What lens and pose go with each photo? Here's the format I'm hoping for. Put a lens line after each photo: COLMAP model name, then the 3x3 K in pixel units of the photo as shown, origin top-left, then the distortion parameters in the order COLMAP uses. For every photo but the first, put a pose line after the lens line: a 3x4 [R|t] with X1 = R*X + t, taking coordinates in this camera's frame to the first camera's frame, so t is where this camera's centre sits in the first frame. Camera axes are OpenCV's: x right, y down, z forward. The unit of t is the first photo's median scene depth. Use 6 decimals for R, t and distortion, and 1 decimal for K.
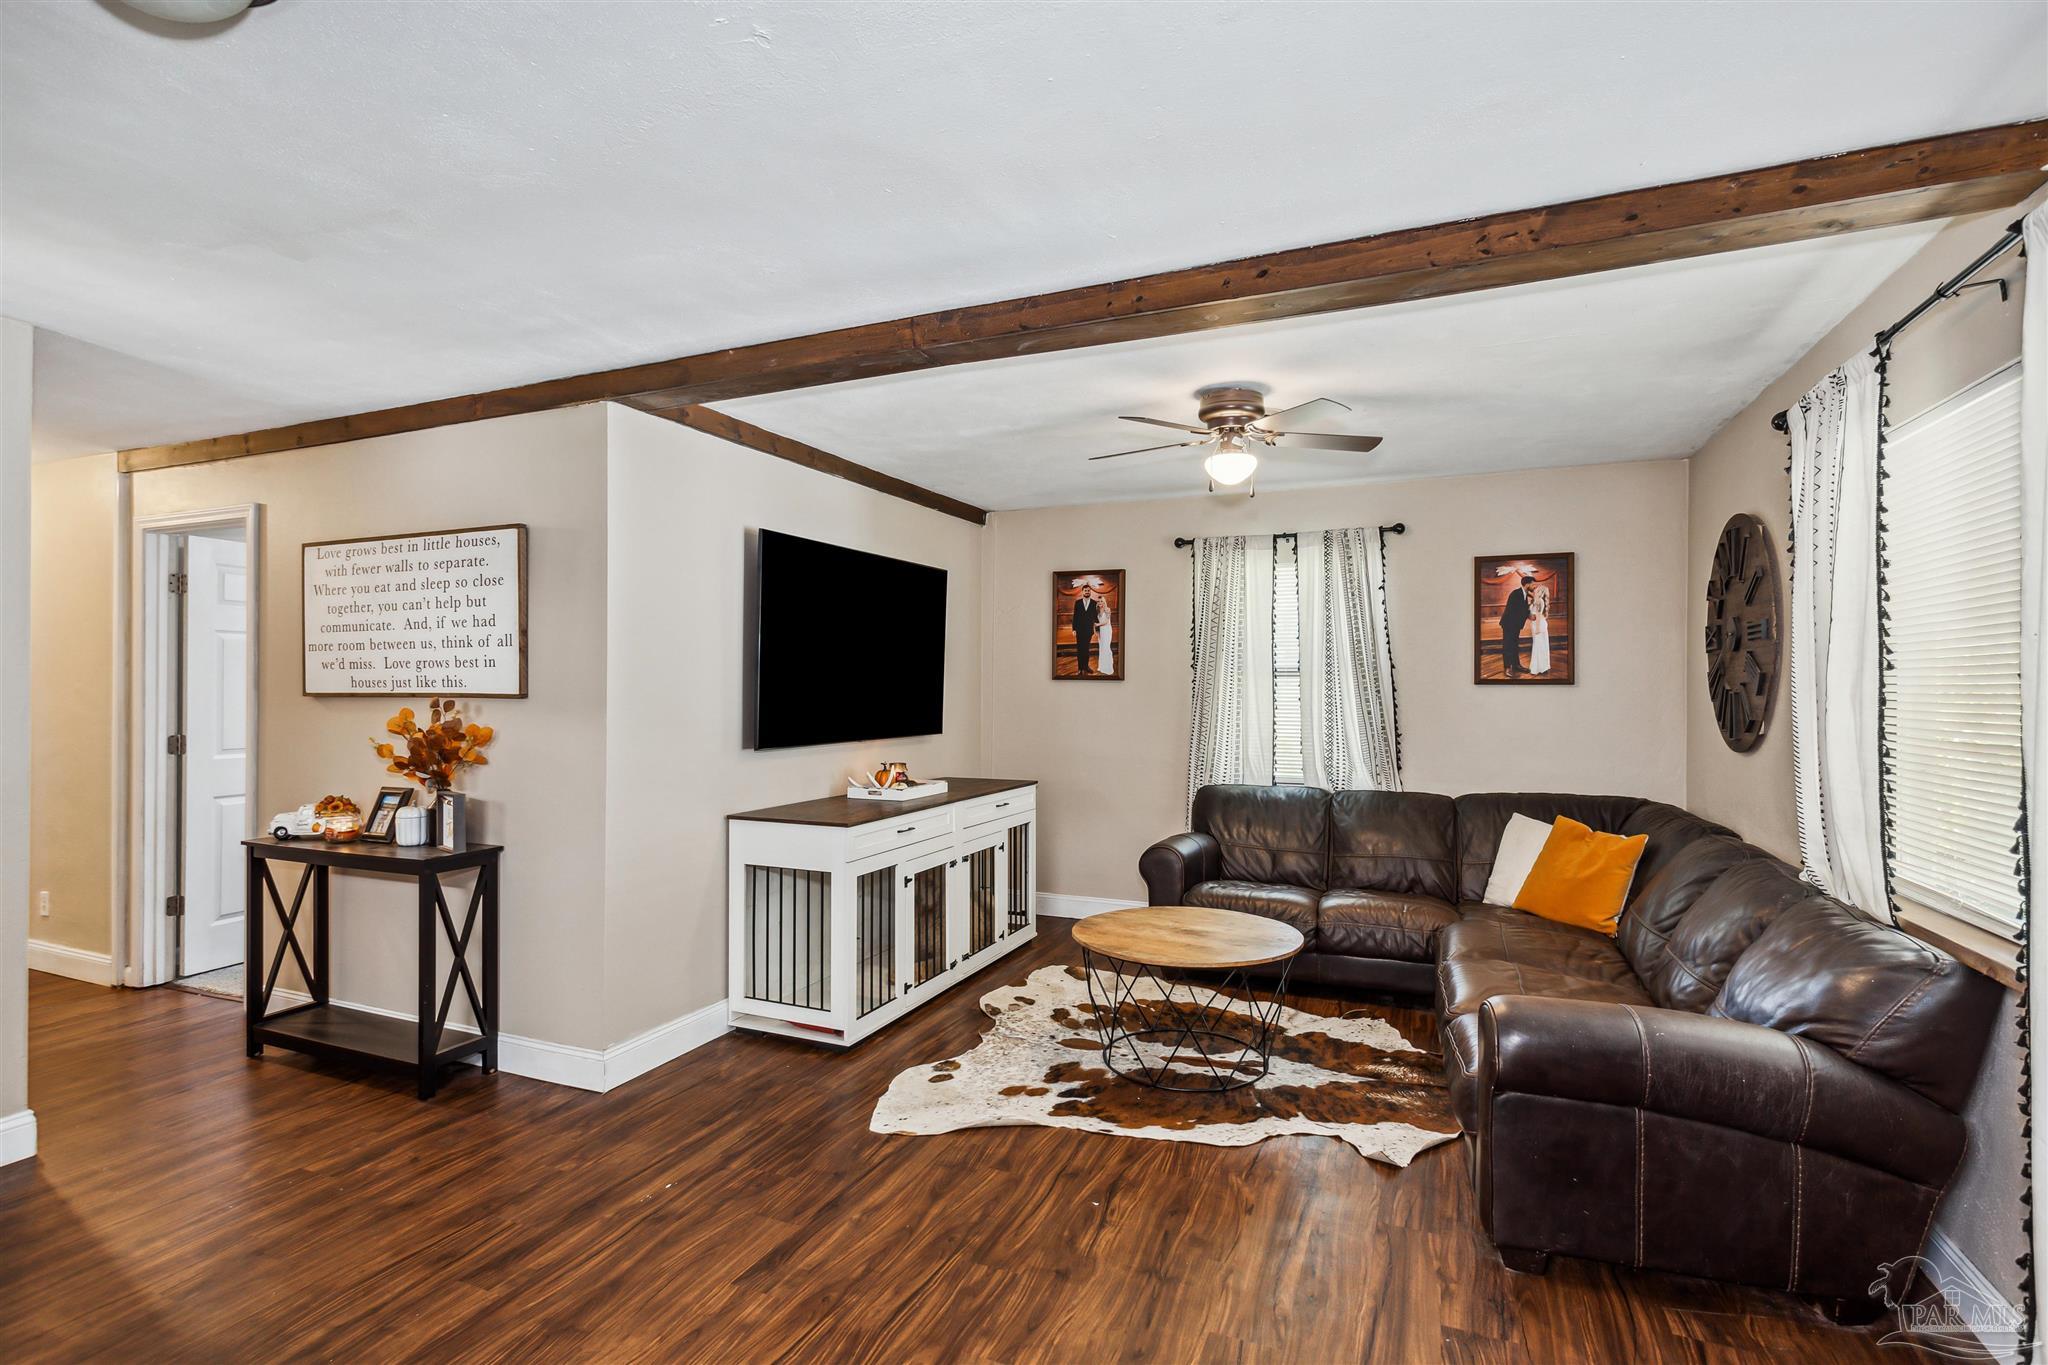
lens RADIAL K [[984.8, 0, 1018.8], [0, 984.8, 685.9], [0, 0, 1]] dist [0.005323, 0.000858]
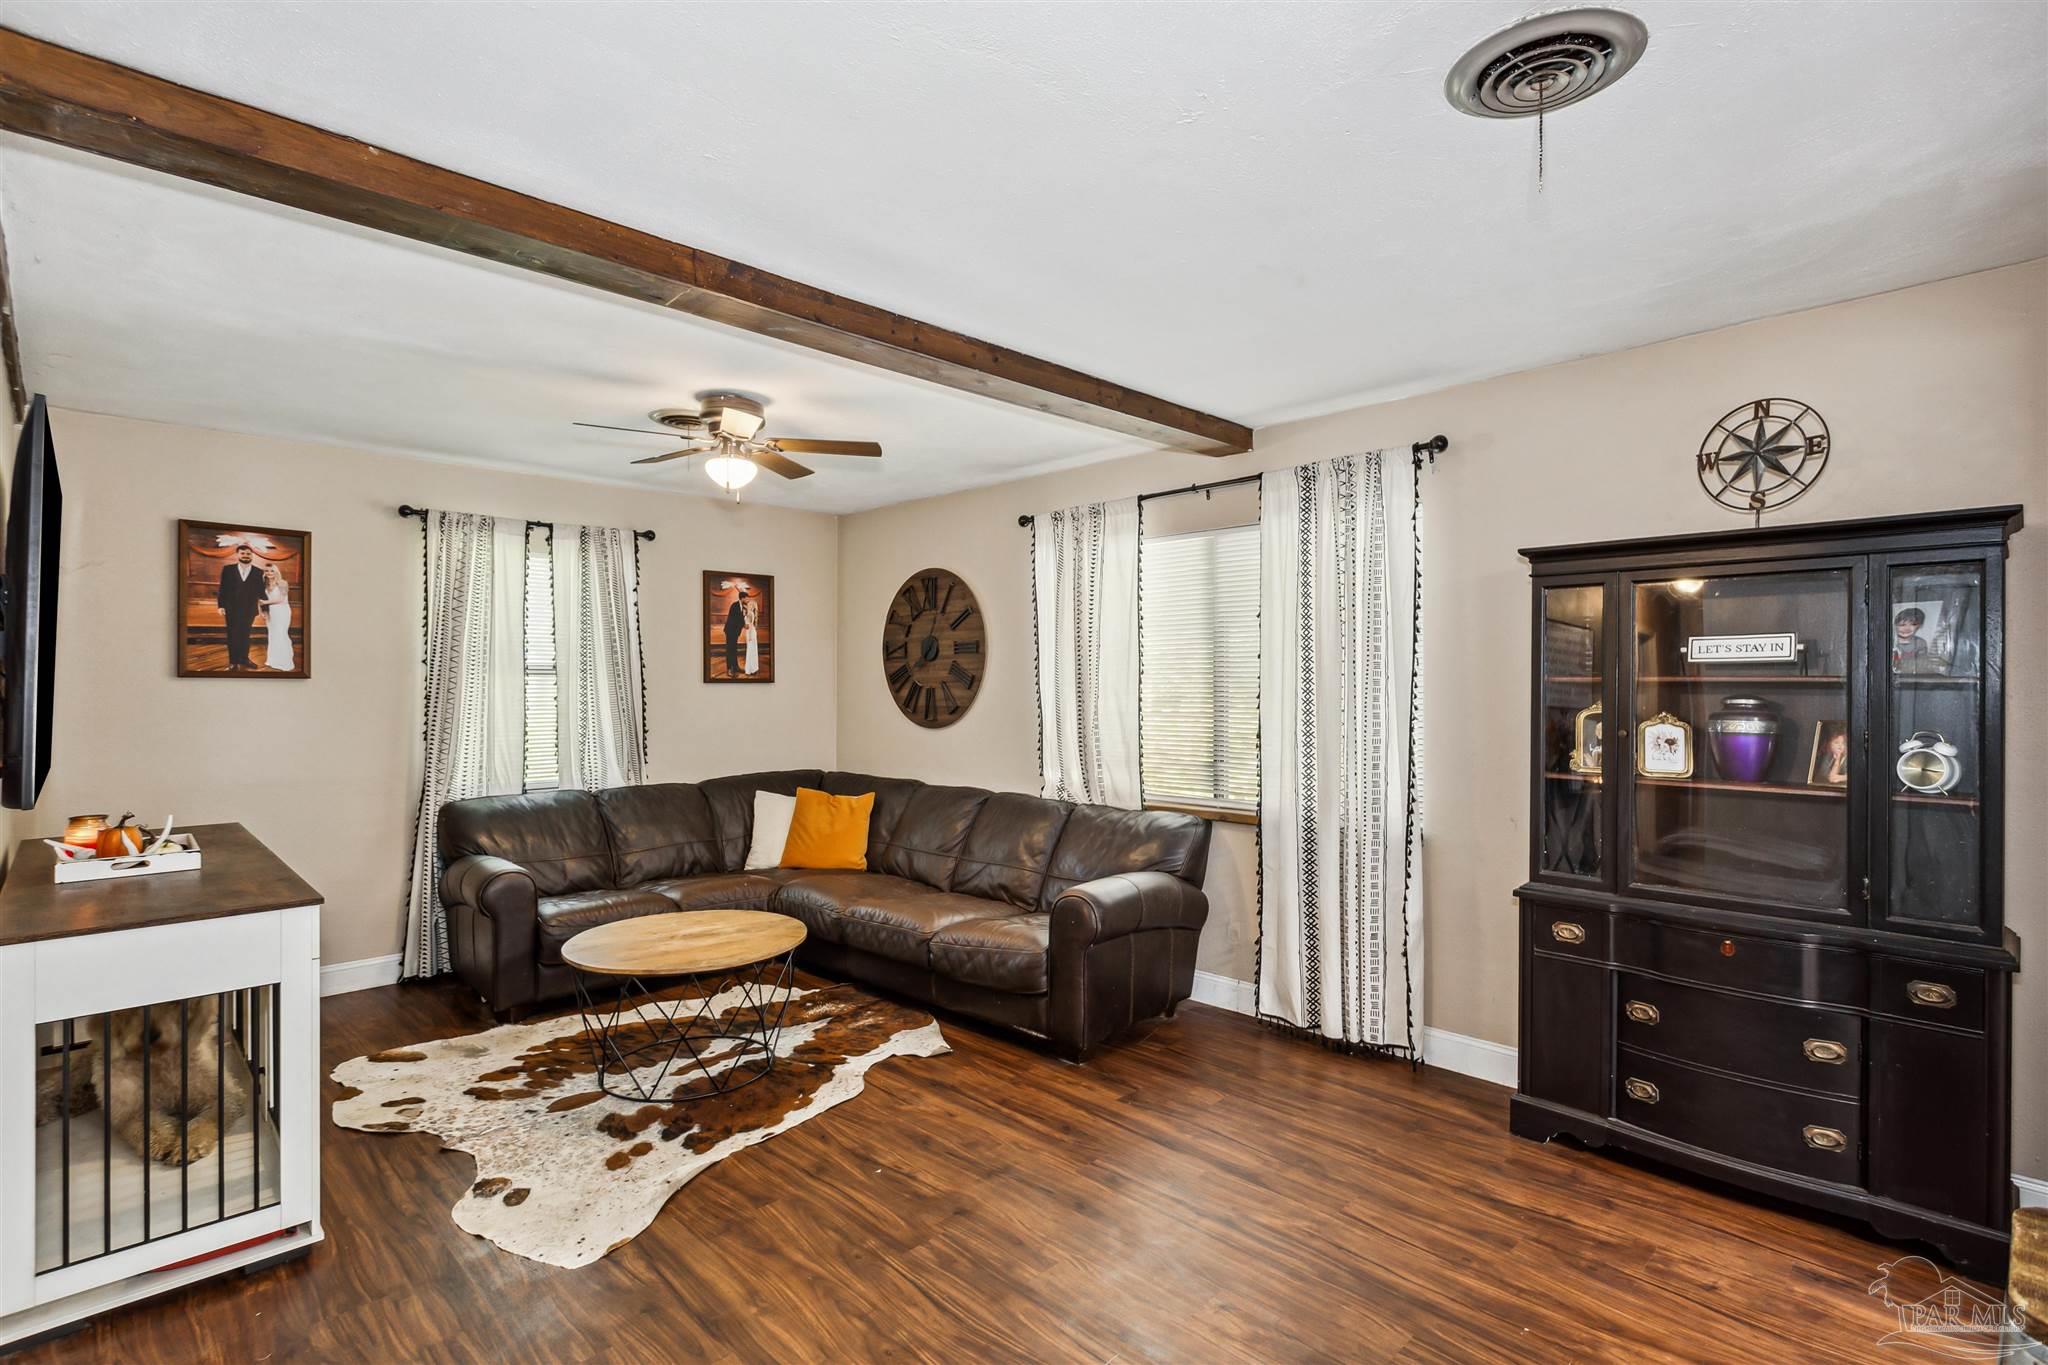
lens RADIAL K [[978.6, 0, 1024.0], [0, 978.6, 682.5], [0, 0, 1]] dist [-0.002903, -0.000197]
pose [[0.372293, -0.001482, 0.928114, -0.546467], [0.003346, 0.999994, 0.000255, -0.001344], [-0.928109, 0.003011, 0.372296, 0.298149]]
